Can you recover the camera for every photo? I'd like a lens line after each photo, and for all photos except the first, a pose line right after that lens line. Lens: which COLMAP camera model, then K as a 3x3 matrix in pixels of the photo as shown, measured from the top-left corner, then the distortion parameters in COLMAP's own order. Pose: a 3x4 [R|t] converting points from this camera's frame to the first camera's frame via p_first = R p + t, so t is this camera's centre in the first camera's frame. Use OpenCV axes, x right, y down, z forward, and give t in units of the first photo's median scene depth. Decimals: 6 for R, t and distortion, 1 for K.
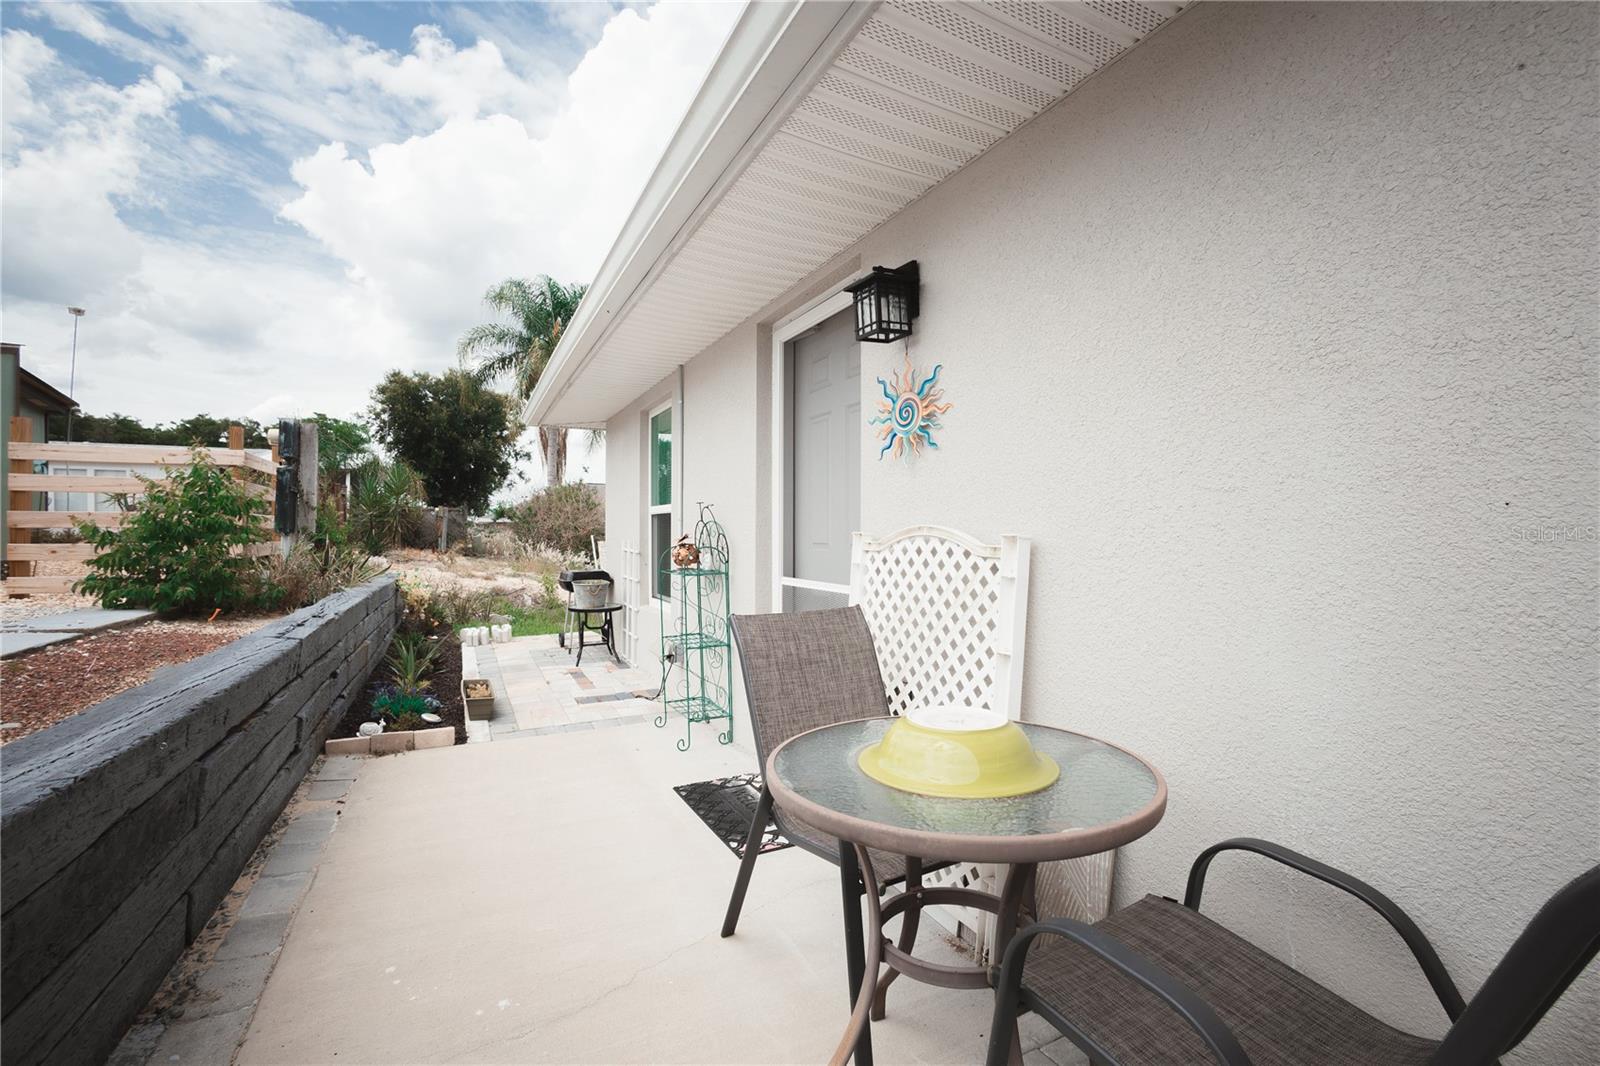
lens RADIAL K [[698.4, 0, 800.0], [0, 698.4, 533.0], [0, 0, 1]] dist [-0.073947, 0.033938]
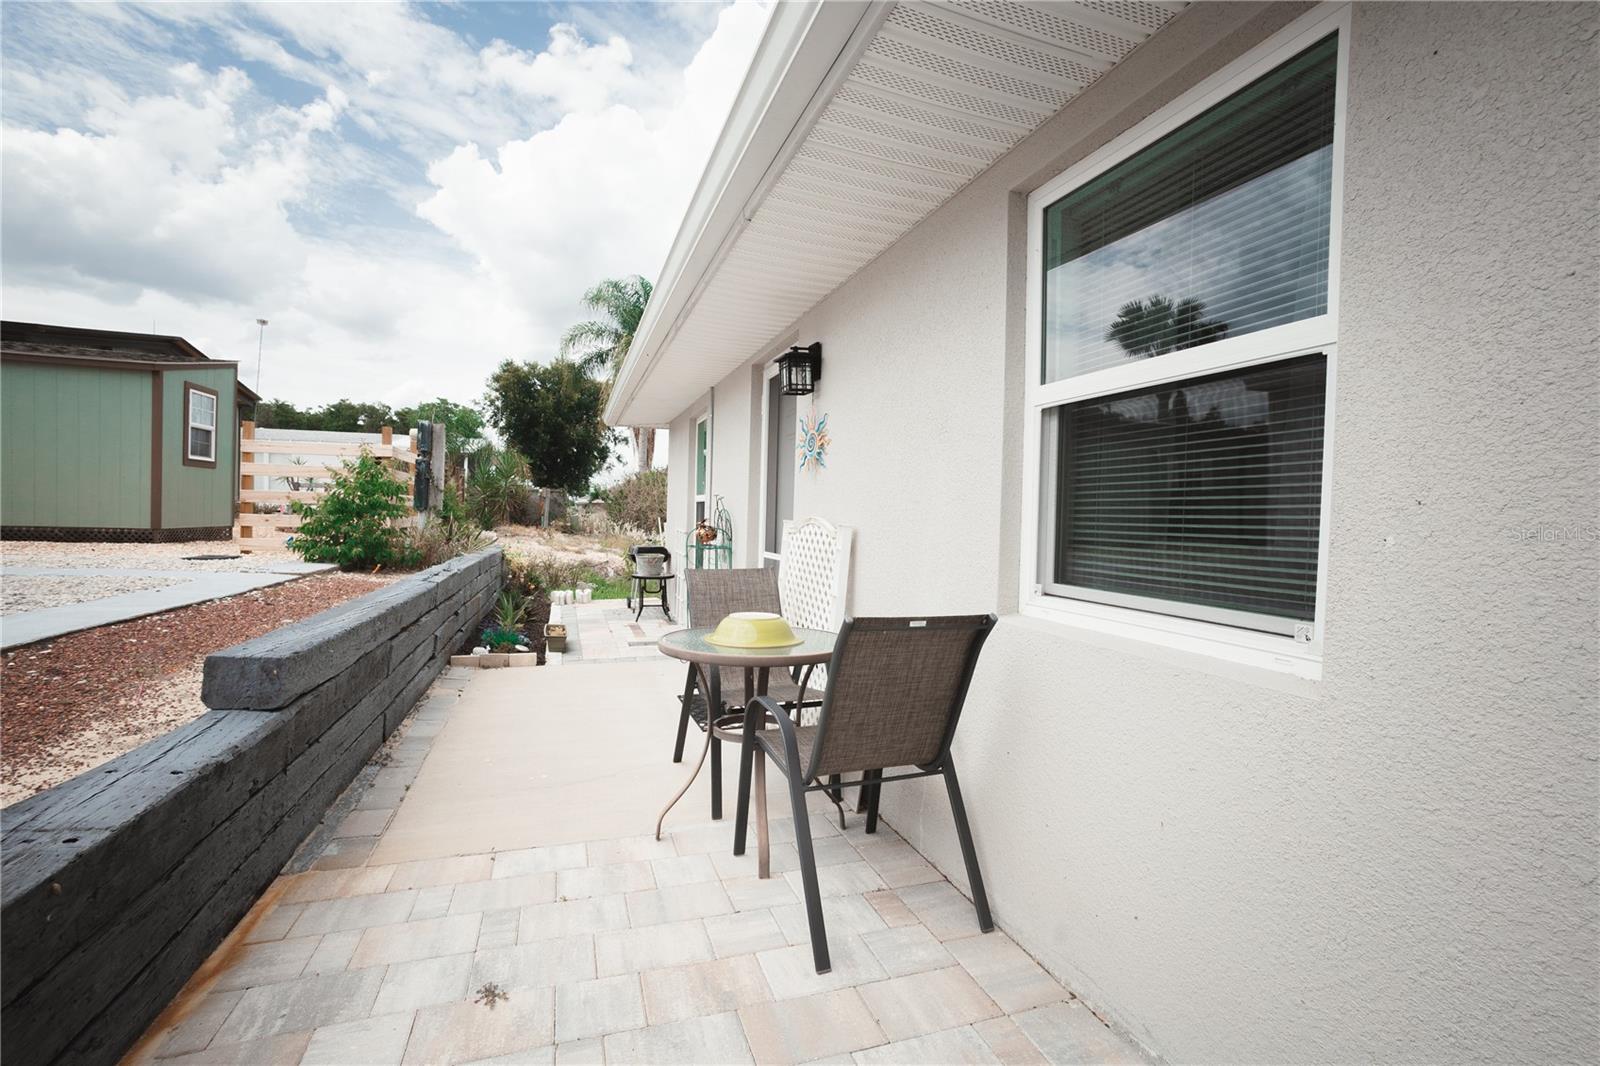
lens RADIAL K [[698.4, 0, 800.0], [0, 698.4, 533.0], [0, 0, 1]] dist [-0.073947, 0.033938]
pose [[0.990921, 0.027513, -0.131603, 0.121381], [-0.024778, 0.999443, 0.022374, -0.003290], [0.132145, -0.018910, 0.991050, -0.188835]]
